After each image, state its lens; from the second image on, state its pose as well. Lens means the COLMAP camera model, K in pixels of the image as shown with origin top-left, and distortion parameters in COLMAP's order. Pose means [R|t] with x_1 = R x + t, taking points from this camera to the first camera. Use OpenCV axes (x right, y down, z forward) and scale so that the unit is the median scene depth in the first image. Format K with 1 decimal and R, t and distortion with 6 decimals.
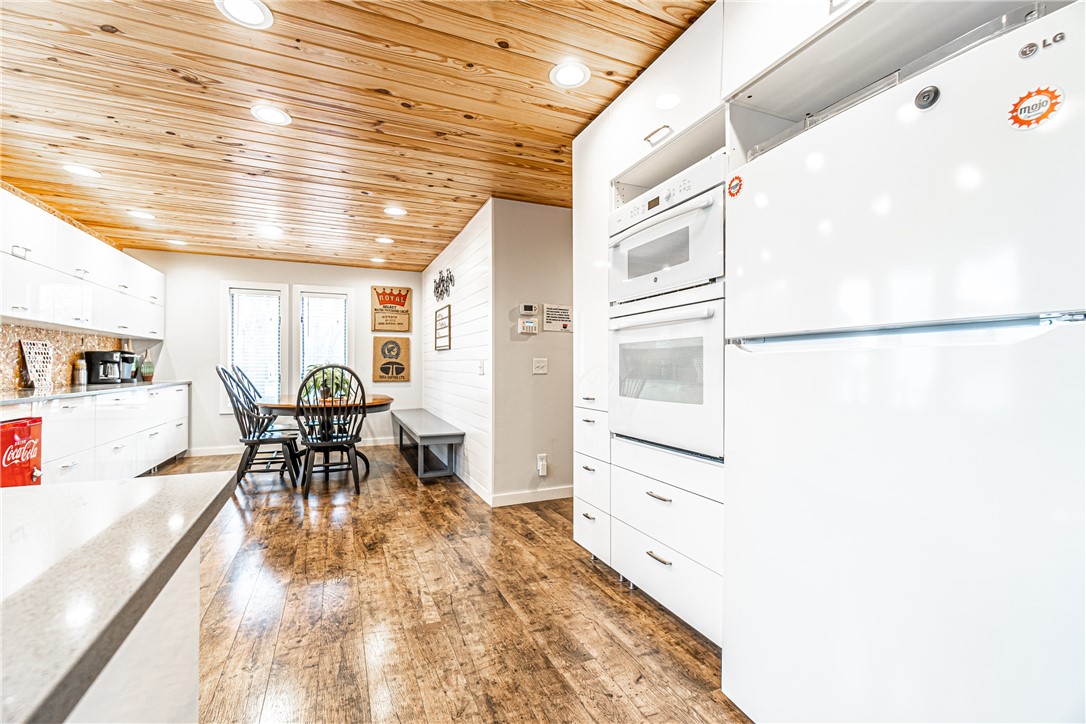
lens RADIAL K [[468.3, 0, 538.3], [0, 468.3, 363.8], [0, 0, 1]] dist [-0.004325, 0.001783]
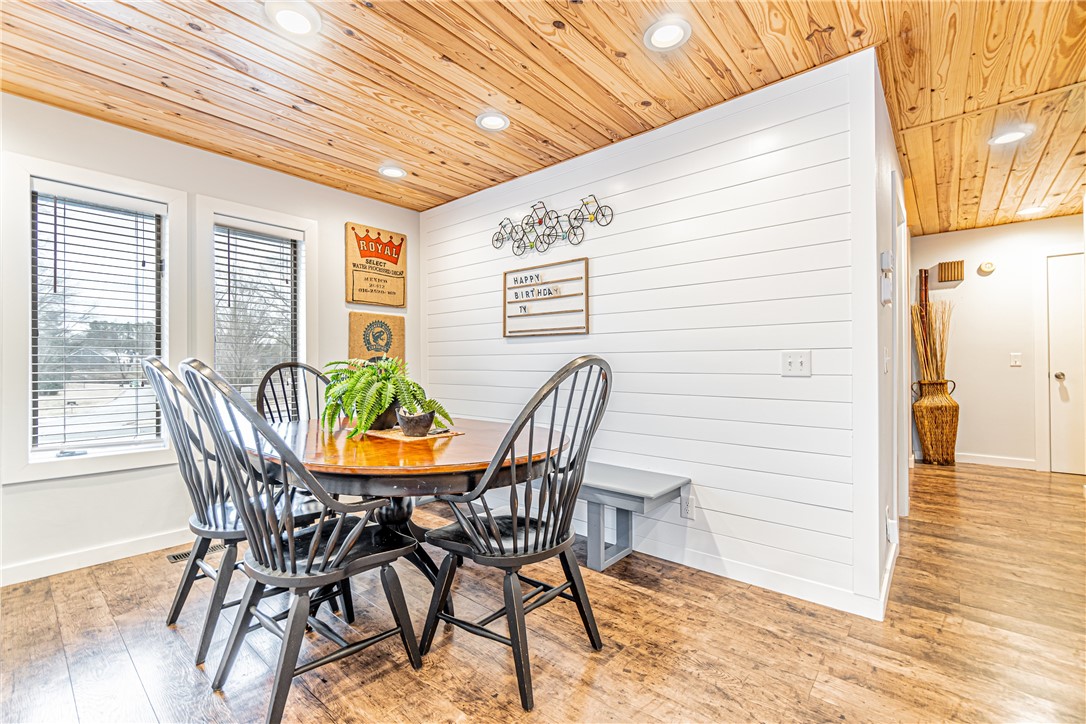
lens RADIAL K [[468.3, 0, 524.6], [0, 468.3, 361.7], [0, 0, 1]] dist [-0.004325, 0.001783]
pose [[0.904110, -0.003603, 0.427285, -0.402320], [0.004959, 0.999986, -0.002062, 0.003796], [-0.427271, 0.003984, 0.904115, 0.396760]]
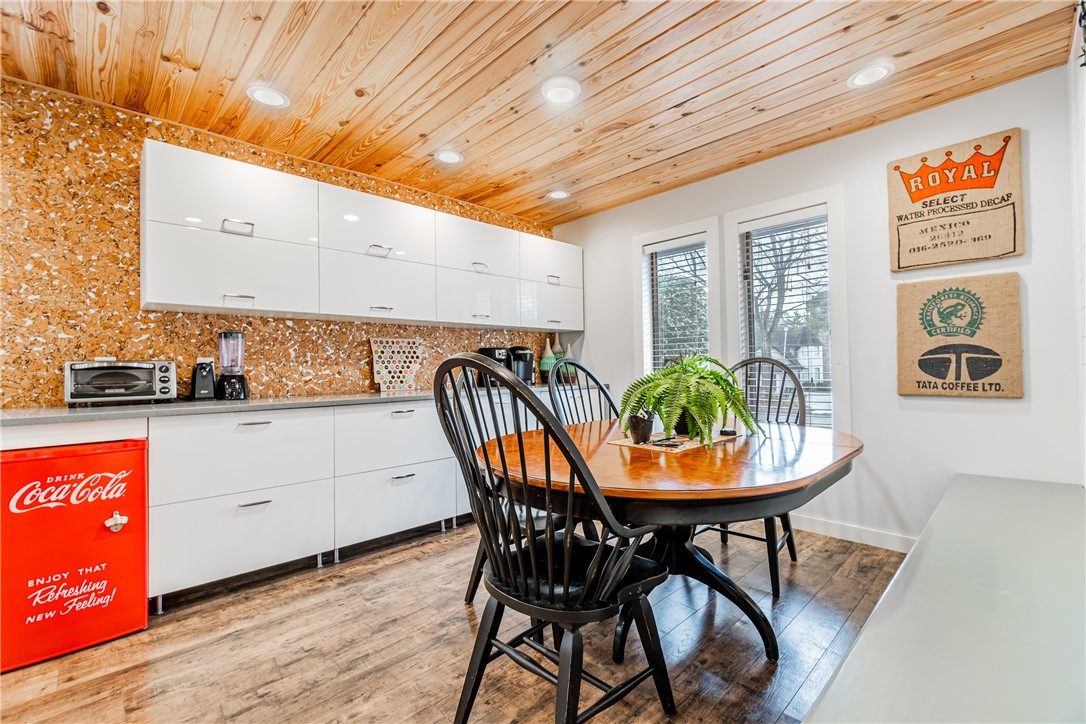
lens RADIAL K [[468.3, 0, 554.5], [0, 468.3, 358.3], [0, 0, 1]] dist [-0.004325, 0.001783]
pose [[0.365055, -0.022147, -0.930723, -0.083172], [0.022839, 0.999629, -0.014828, 0.004902], [0.930706, -0.015844, 0.365425, 0.569064]]
